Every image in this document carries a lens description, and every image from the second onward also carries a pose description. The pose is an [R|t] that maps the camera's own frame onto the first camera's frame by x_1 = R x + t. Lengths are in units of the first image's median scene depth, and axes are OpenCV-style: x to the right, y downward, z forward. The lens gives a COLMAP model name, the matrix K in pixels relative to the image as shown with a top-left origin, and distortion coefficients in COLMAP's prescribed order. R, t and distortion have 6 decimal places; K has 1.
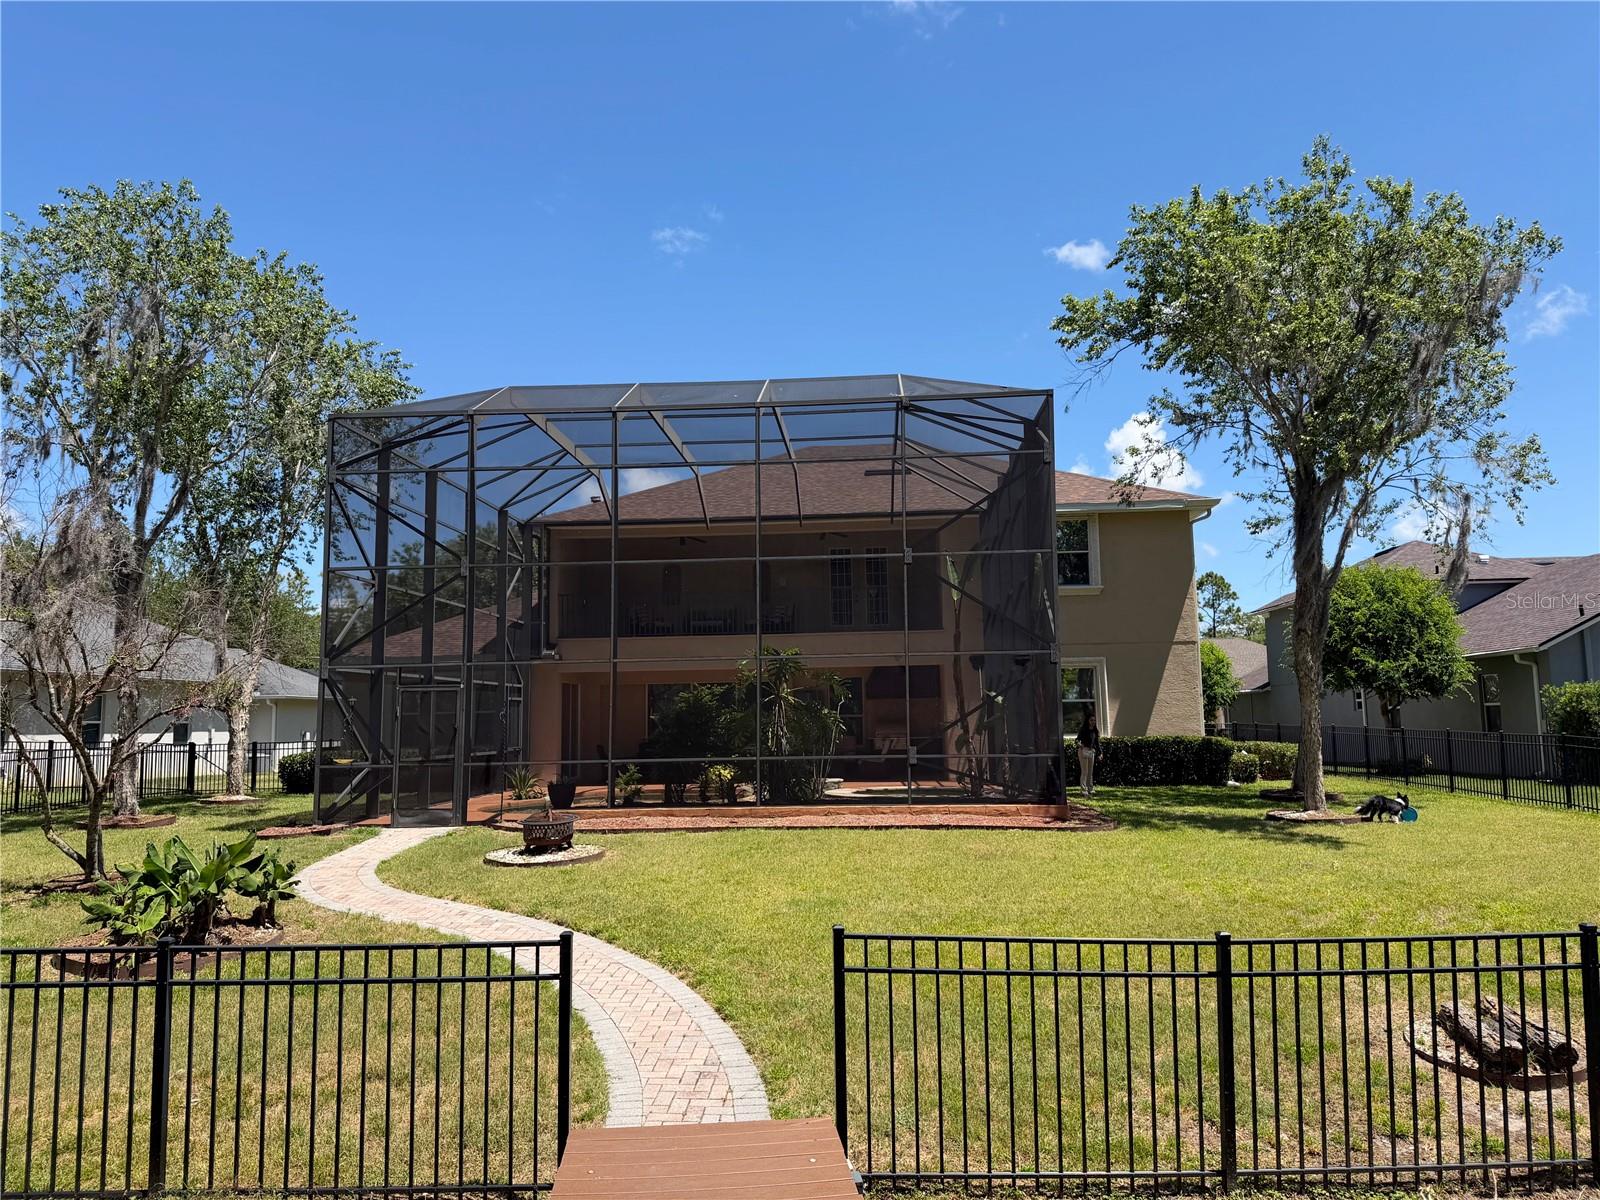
lens RADIAL K [[1129.9, 0, 858.0], [0, 1129.9, 608.5], [0, 0, 1]] dist [-0.000470, -0.000122]
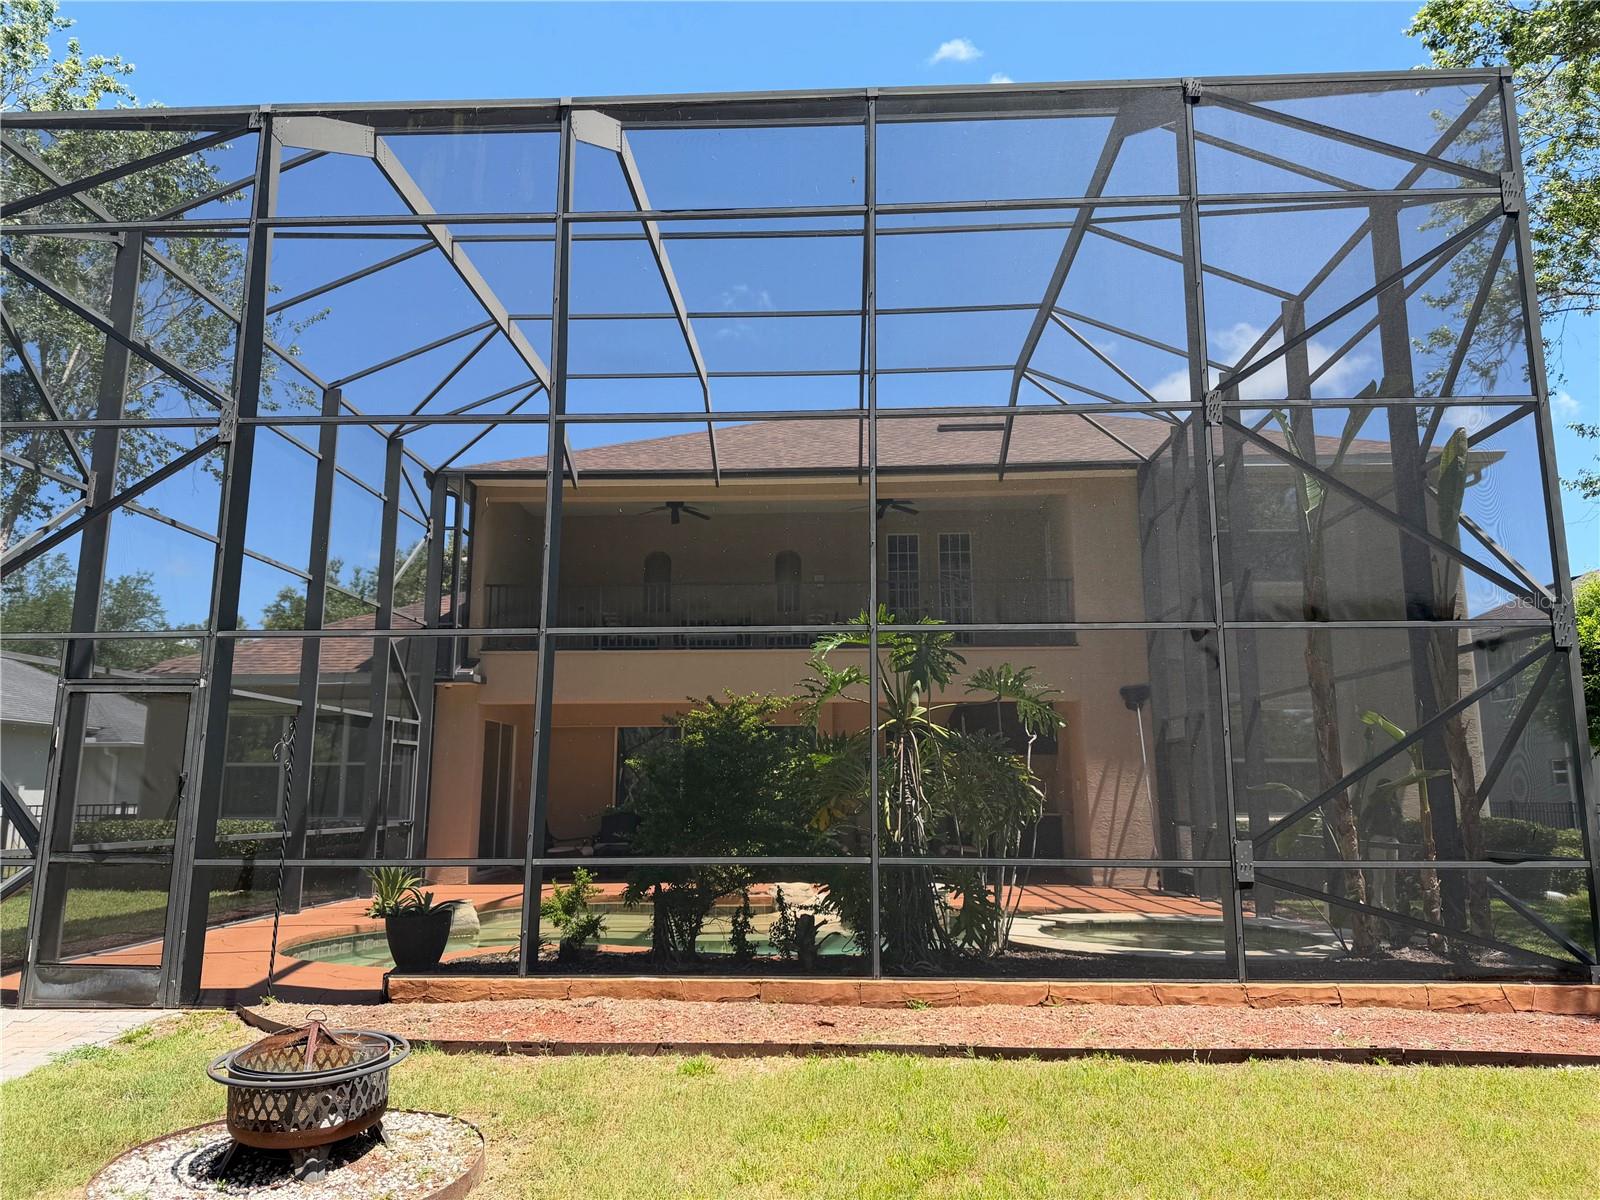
lens RADIAL K [[1101.4, 0, 800.0], [0, 1101.4, 600.0], [0, 0, 1]] dist [-0.006185, -0.001964]
pose [[0.999711, 0.013173, -0.020107, -0.106926], [-0.014700, 0.996861, -0.077791, 0.065652], [0.019019, 0.078064, 0.996767, 0.563648]]
